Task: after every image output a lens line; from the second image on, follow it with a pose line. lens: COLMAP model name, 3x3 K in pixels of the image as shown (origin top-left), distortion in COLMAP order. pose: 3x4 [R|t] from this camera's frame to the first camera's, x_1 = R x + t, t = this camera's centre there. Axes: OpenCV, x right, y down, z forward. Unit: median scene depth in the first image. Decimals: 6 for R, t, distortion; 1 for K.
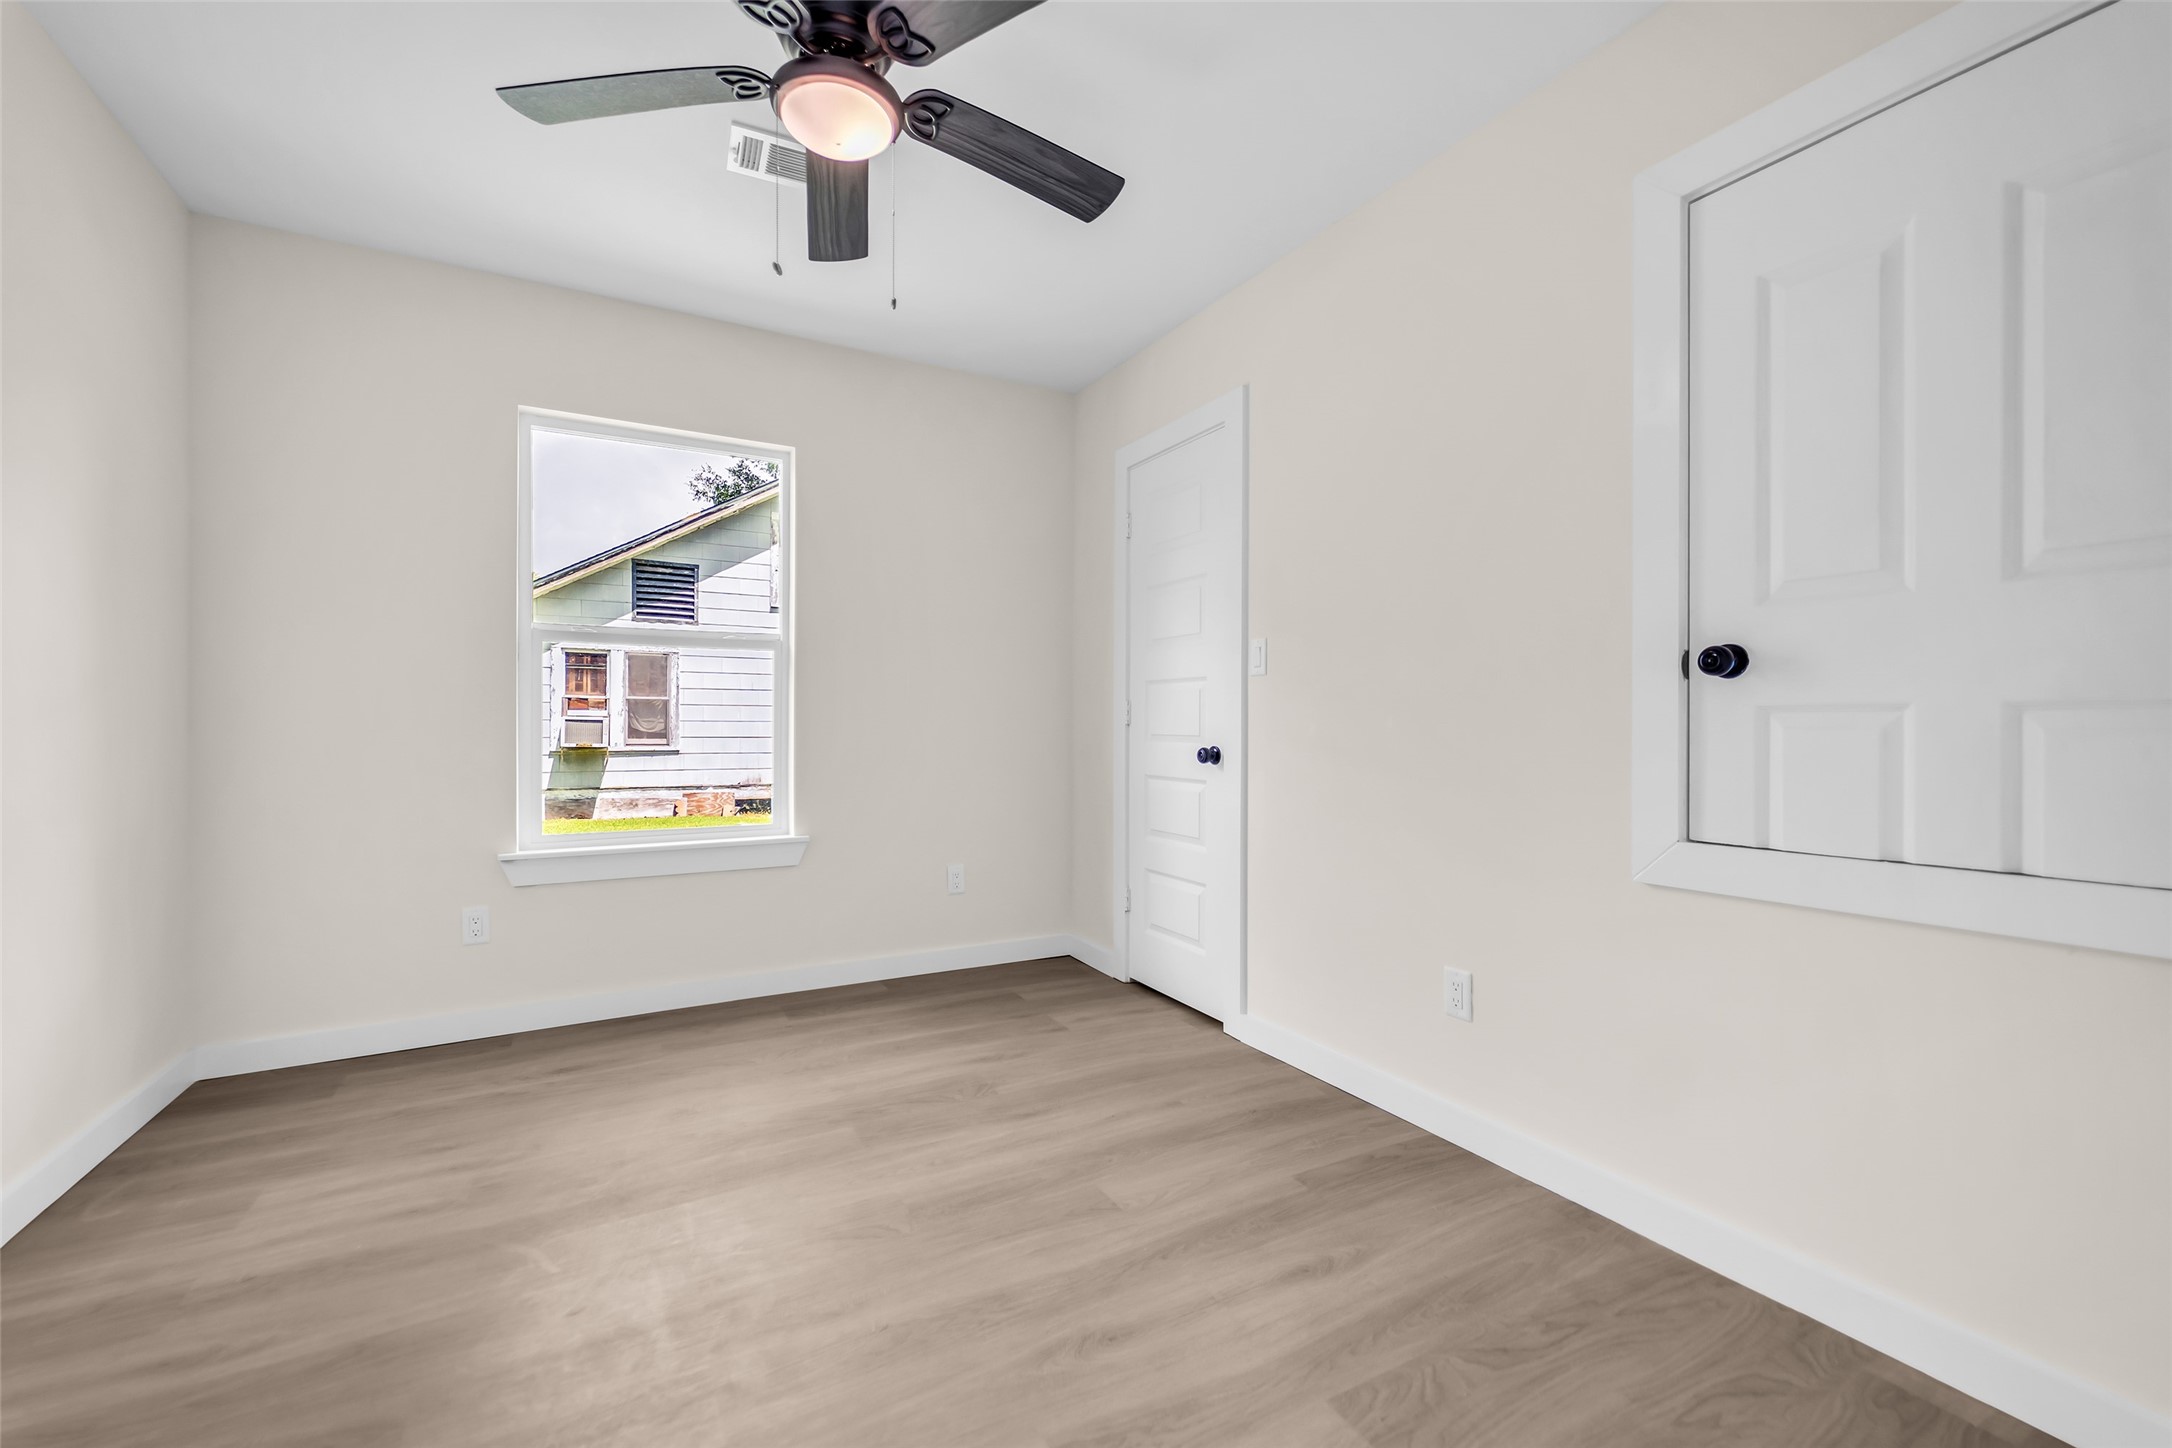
lens RADIAL K [[881.8, 0, 1070.8], [0, 881.8, 726.4], [0, 0, 1]] dist [-0.010756, 0.000105]
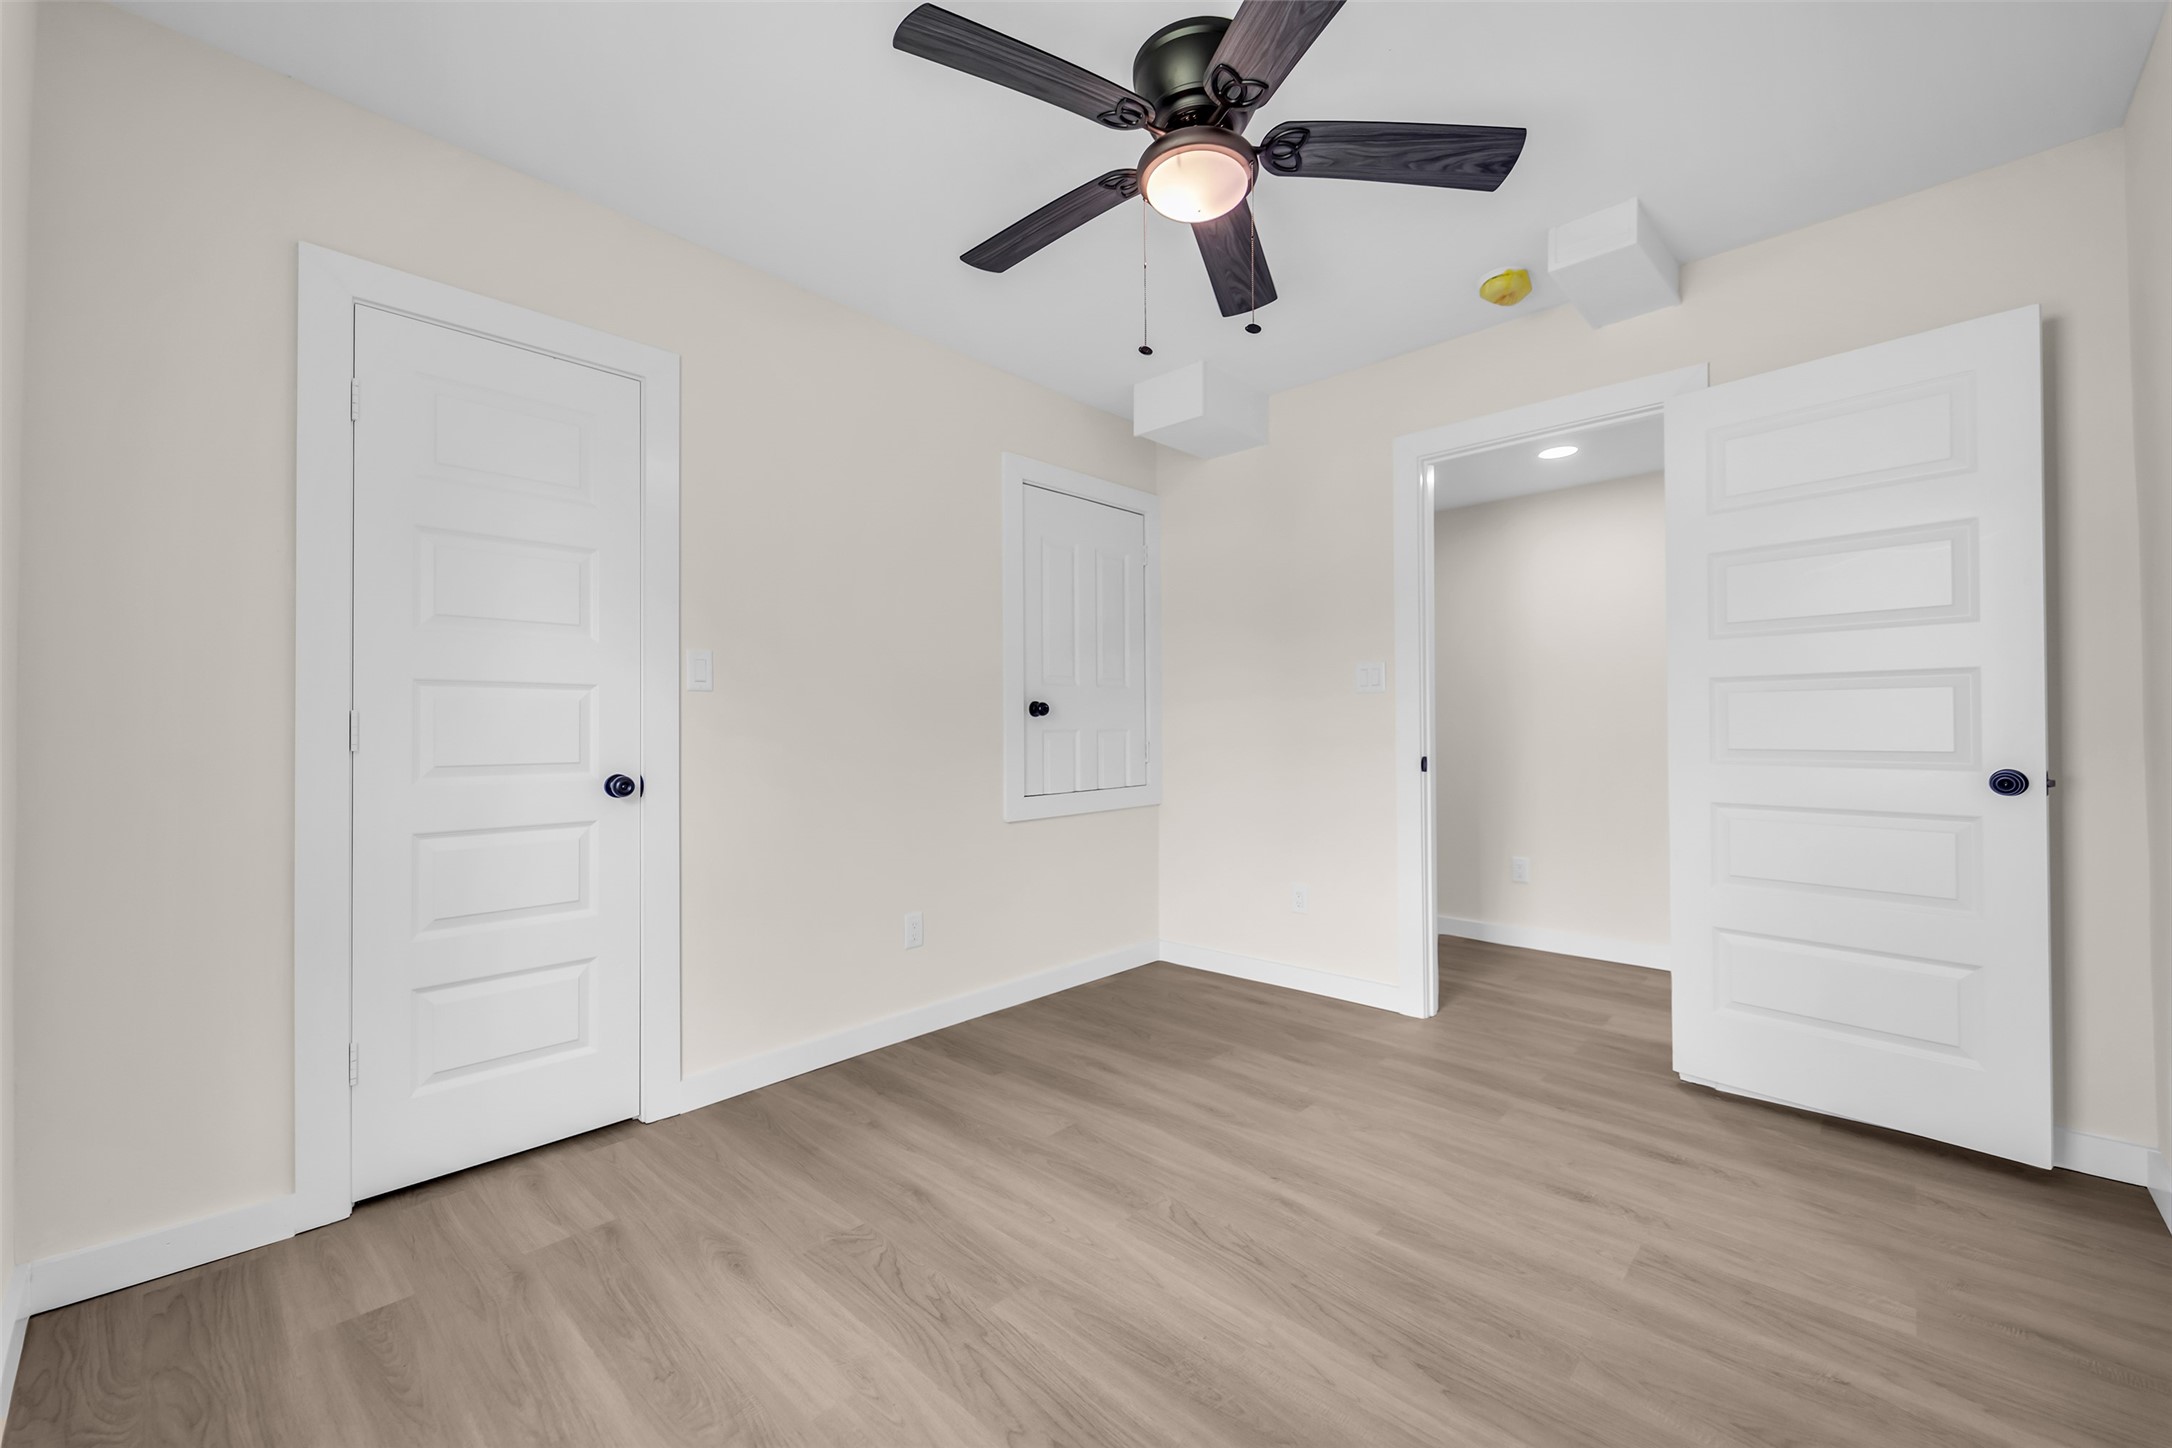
lens RADIAL K [[881.8, 0, 1068.5], [0, 881.8, 721.7], [0, 0, 1]] dist [-0.010756, 0.000105]
pose [[-0.315498, 0.011702, 0.948854, -0.953722], [0.012931, 0.999884, -0.008032, -0.017522], [-0.948838, 0.009735, -0.315613, 1.161469]]
